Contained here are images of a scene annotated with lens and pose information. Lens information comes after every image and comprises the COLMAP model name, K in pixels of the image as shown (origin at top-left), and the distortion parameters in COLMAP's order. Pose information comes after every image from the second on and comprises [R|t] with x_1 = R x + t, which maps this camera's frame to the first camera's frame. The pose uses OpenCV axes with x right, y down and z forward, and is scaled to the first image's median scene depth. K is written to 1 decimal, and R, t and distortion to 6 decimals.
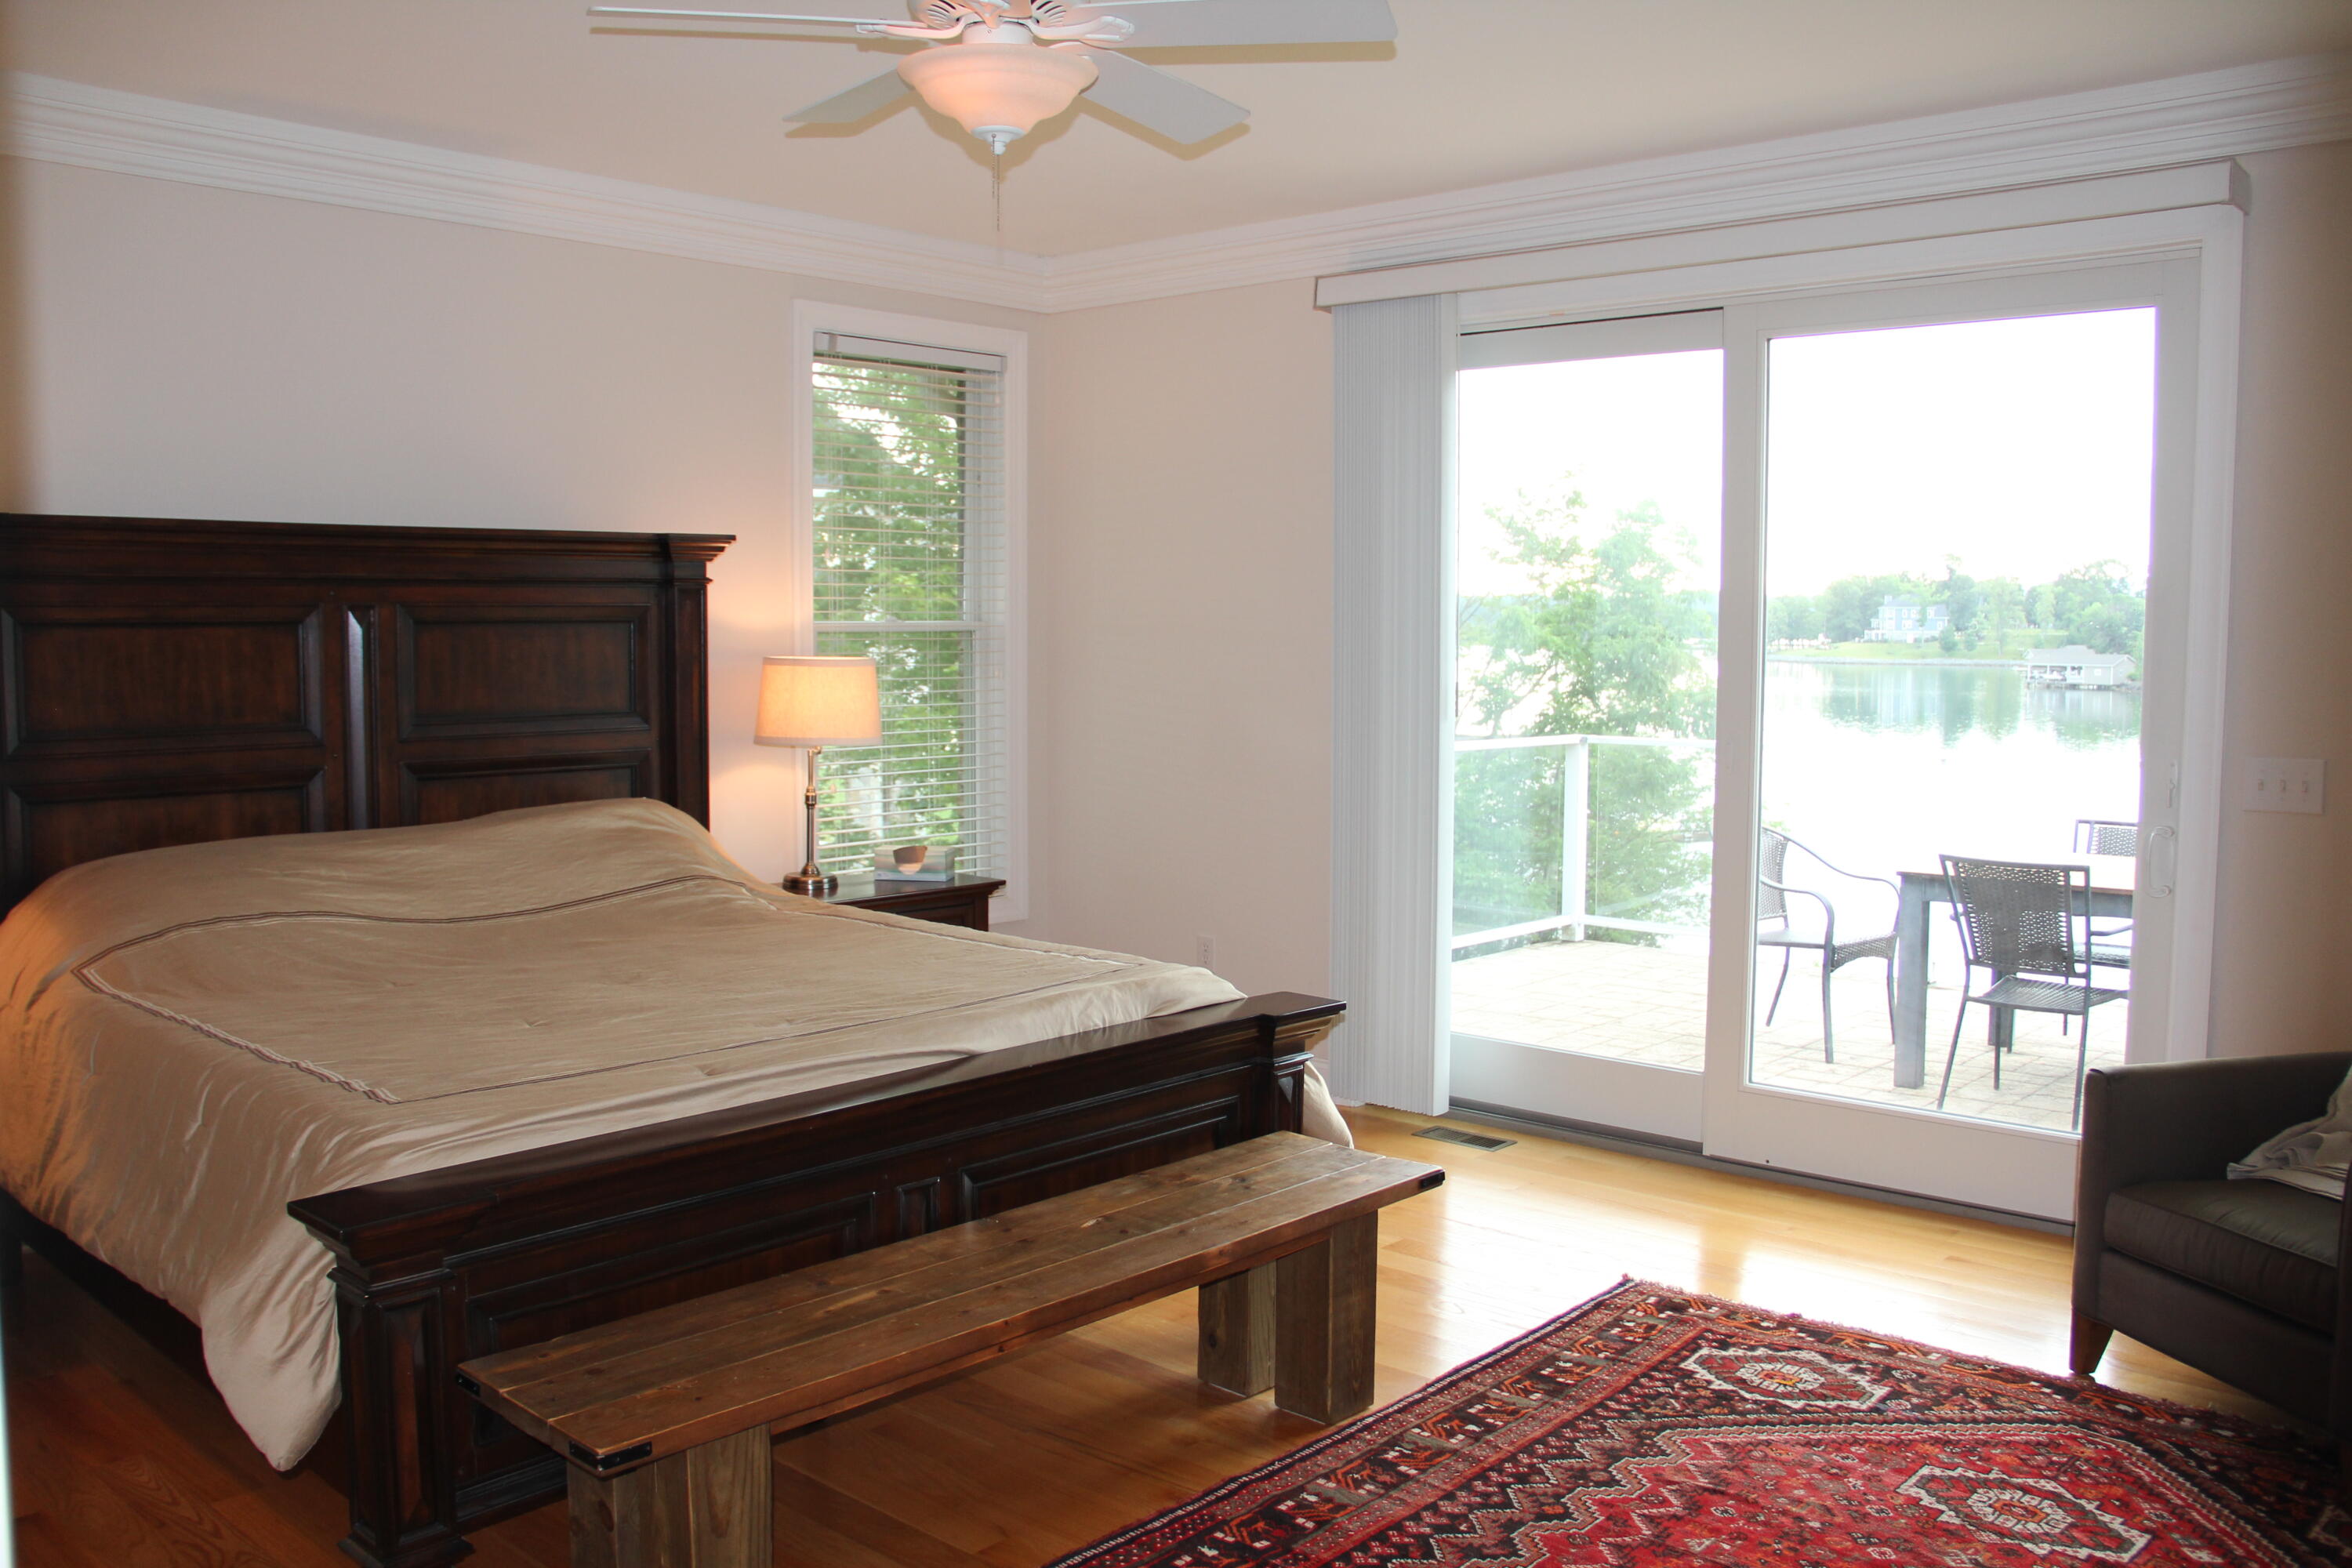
lens RADIAL K [[1912.1, 0, 1148.4], [0, 1912.1, 771.1], [0, 0, 1]] dist [-0.112110, -0.005558]
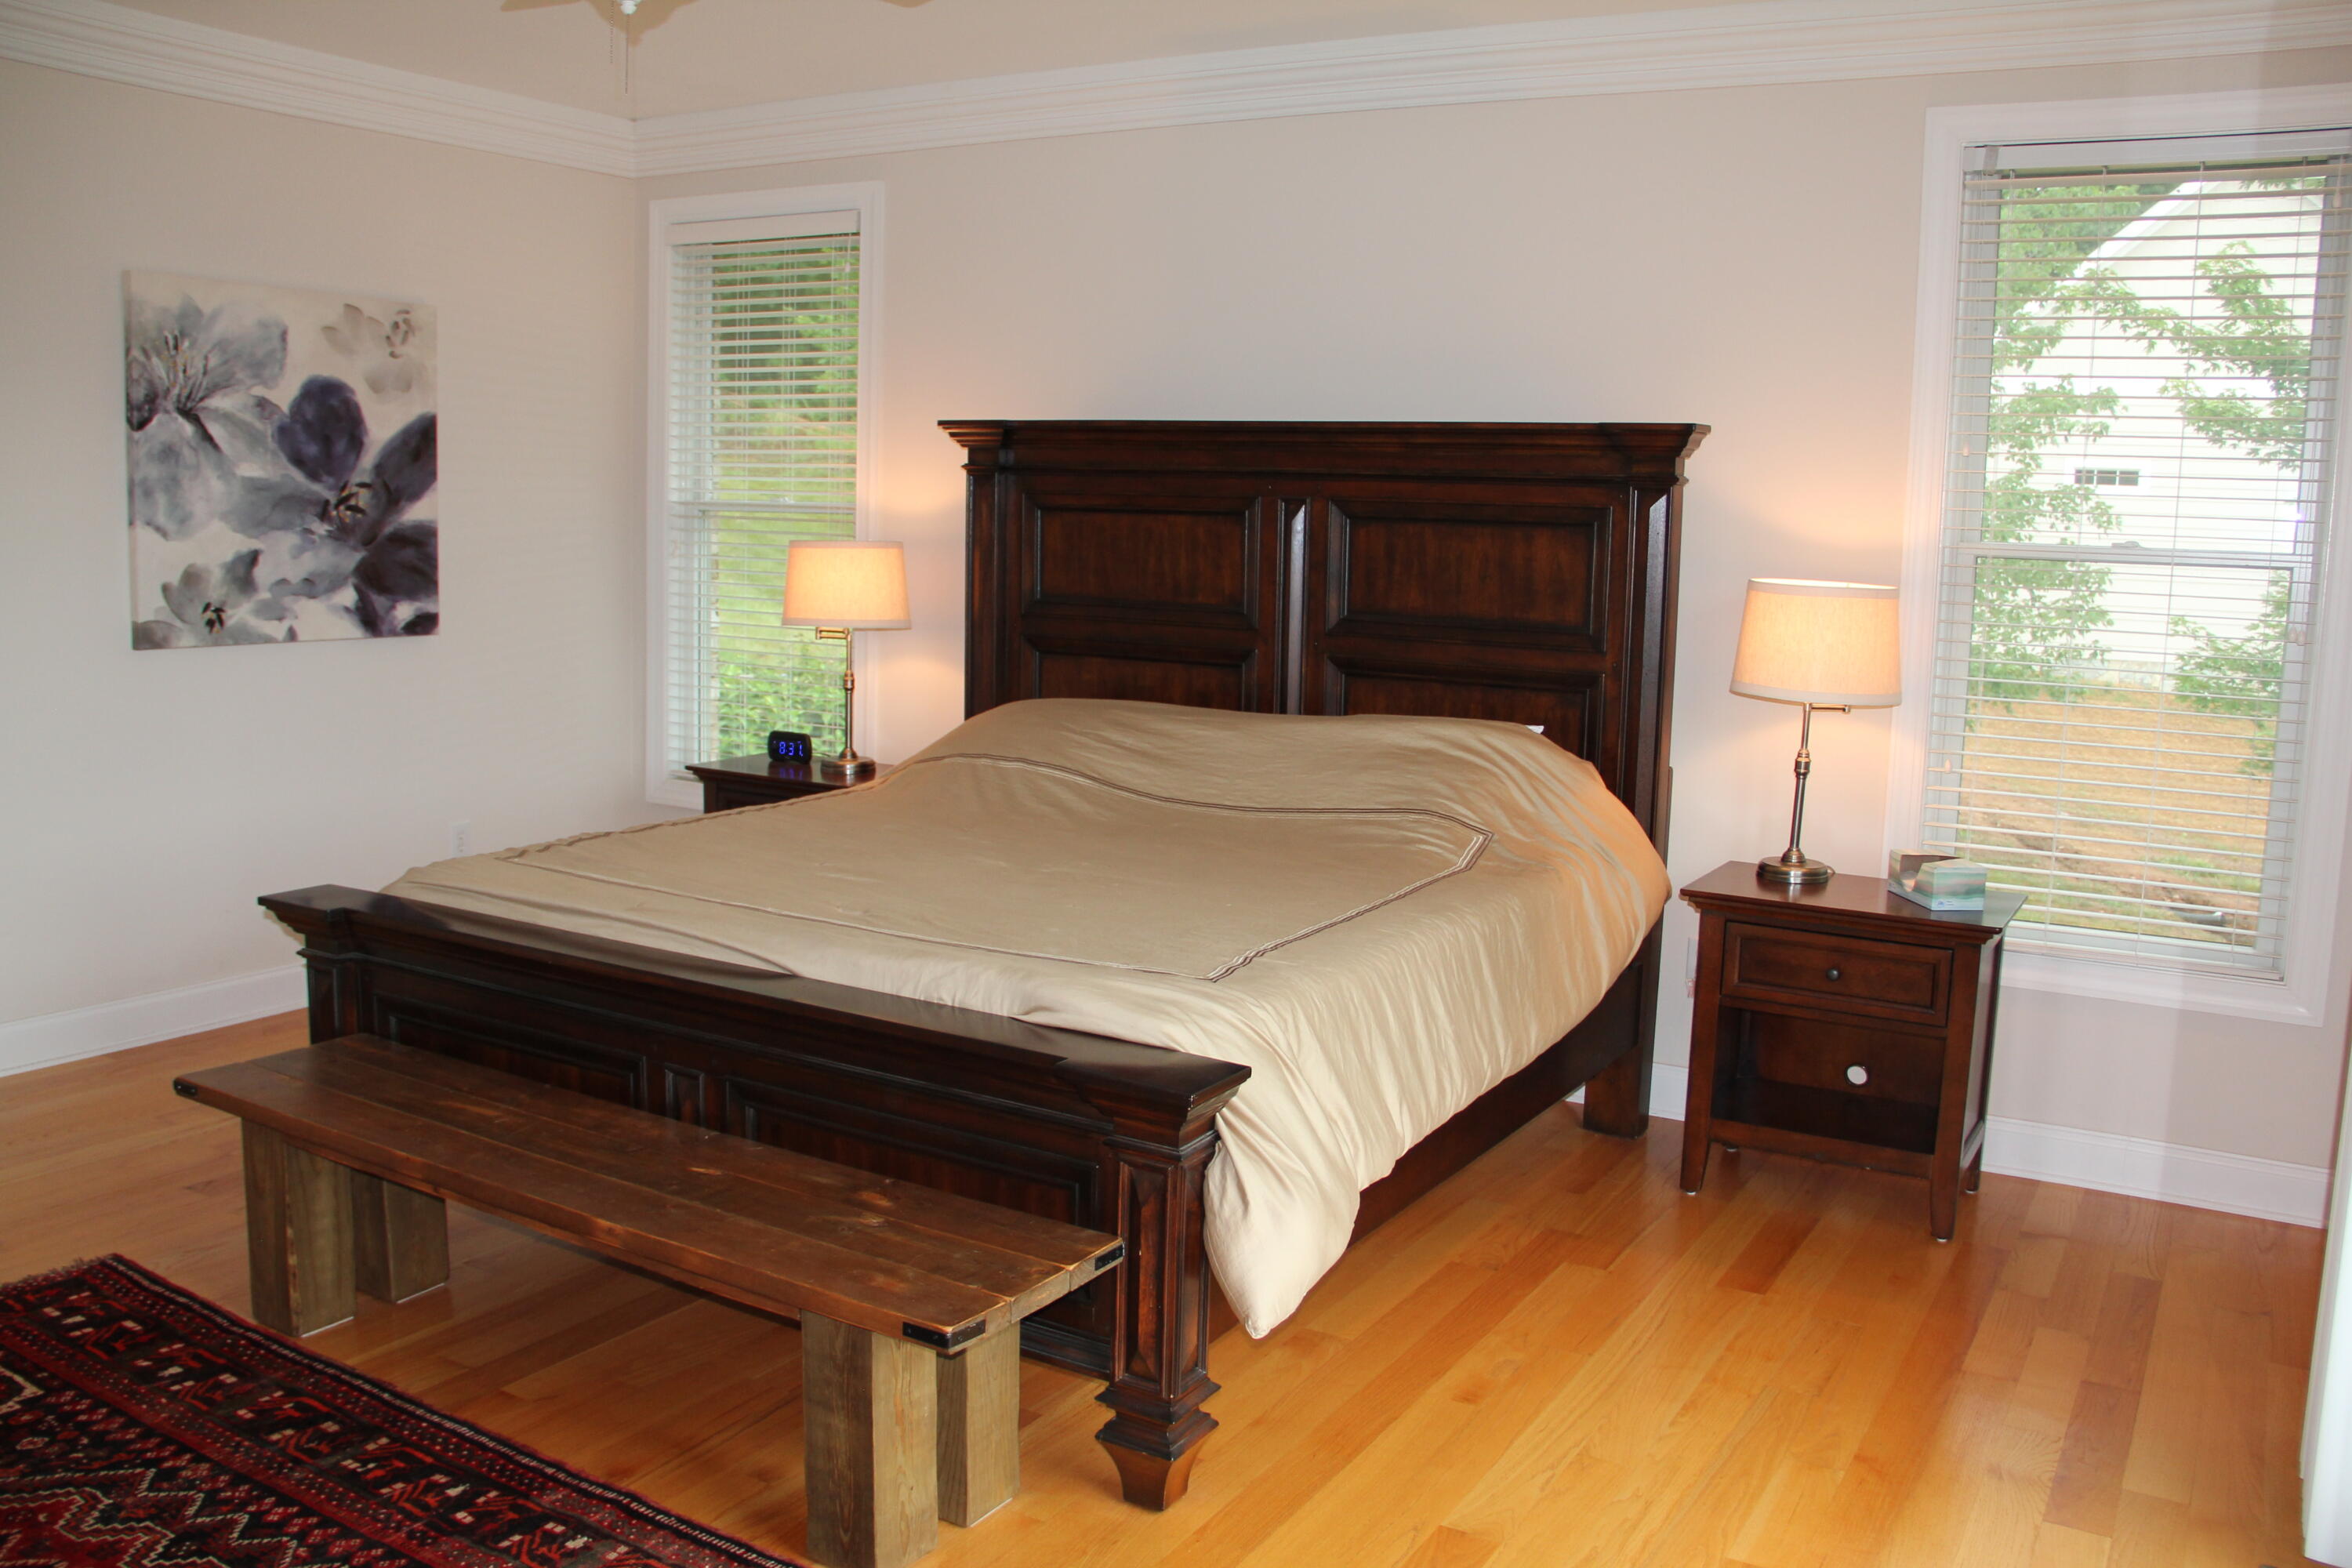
lens RADIAL K [[1912.1, 0, 1148.4], [0, 1912.1, 771.1], [0, 0, 1]] dist [-0.112110, -0.005558]
pose [[0.217110, 0.139110, -0.966184, 0.626811], [-0.102318, 0.987584, 0.119200, -0.059235], [0.970770, 0.072978, 0.228648, 0.712384]]
